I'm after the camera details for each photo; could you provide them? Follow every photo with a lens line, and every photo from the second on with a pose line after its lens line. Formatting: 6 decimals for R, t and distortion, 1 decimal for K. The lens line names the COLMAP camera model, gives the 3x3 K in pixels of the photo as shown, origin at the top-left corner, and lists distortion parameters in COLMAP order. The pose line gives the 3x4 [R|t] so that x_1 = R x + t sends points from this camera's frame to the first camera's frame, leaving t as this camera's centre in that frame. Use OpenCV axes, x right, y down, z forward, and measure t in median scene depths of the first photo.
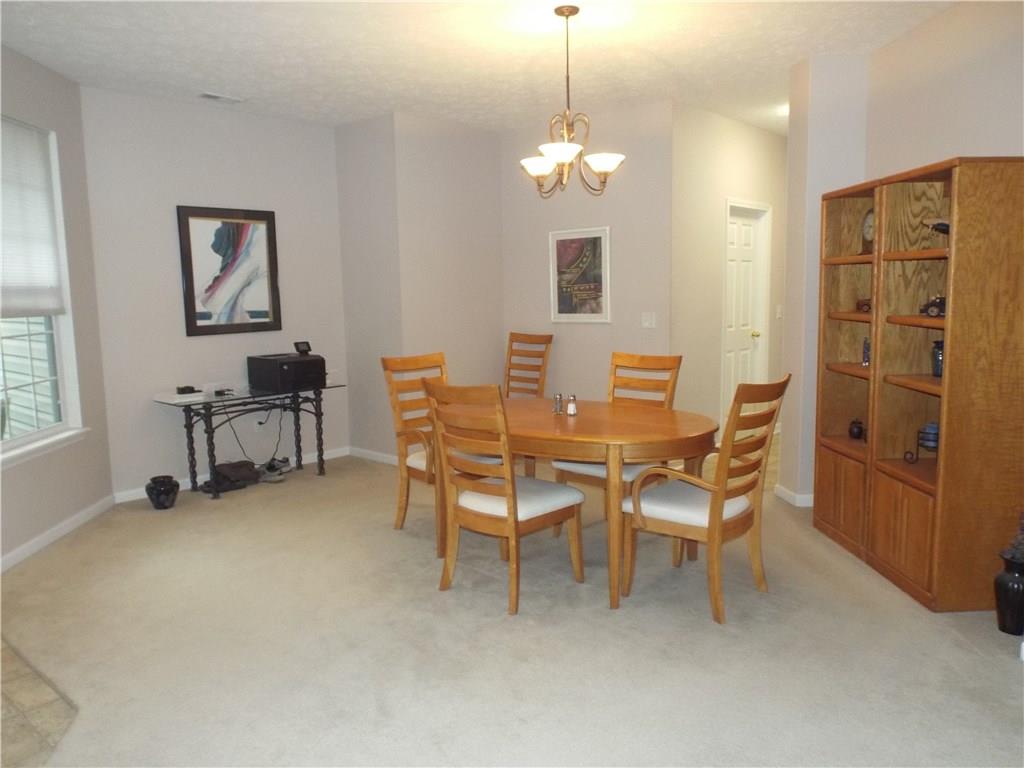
lens RADIAL K [[766.9, 0, 519.3], [0, 766.9, 387.9], [0, 0, 1]] dist [-0.000116, -0.021237]
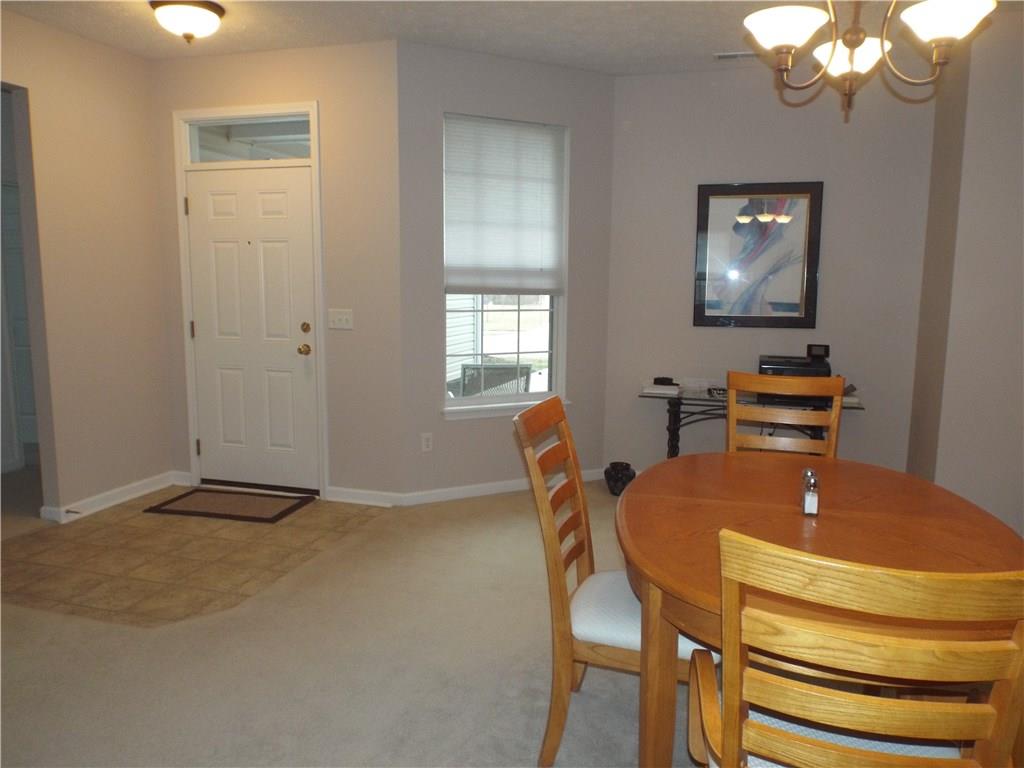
lens RADIAL K [[731.0, 0, 525.7], [0, 731.0, 380.3], [0, 0, 1]] dist [0.002940, 0.006069]
pose [[0.444502, 0.132992, -0.885850, 0.271394], [-0.138981, 0.987181, 0.078467, -0.043191], [0.884930, 0.088238, 0.457288, 0.417166]]
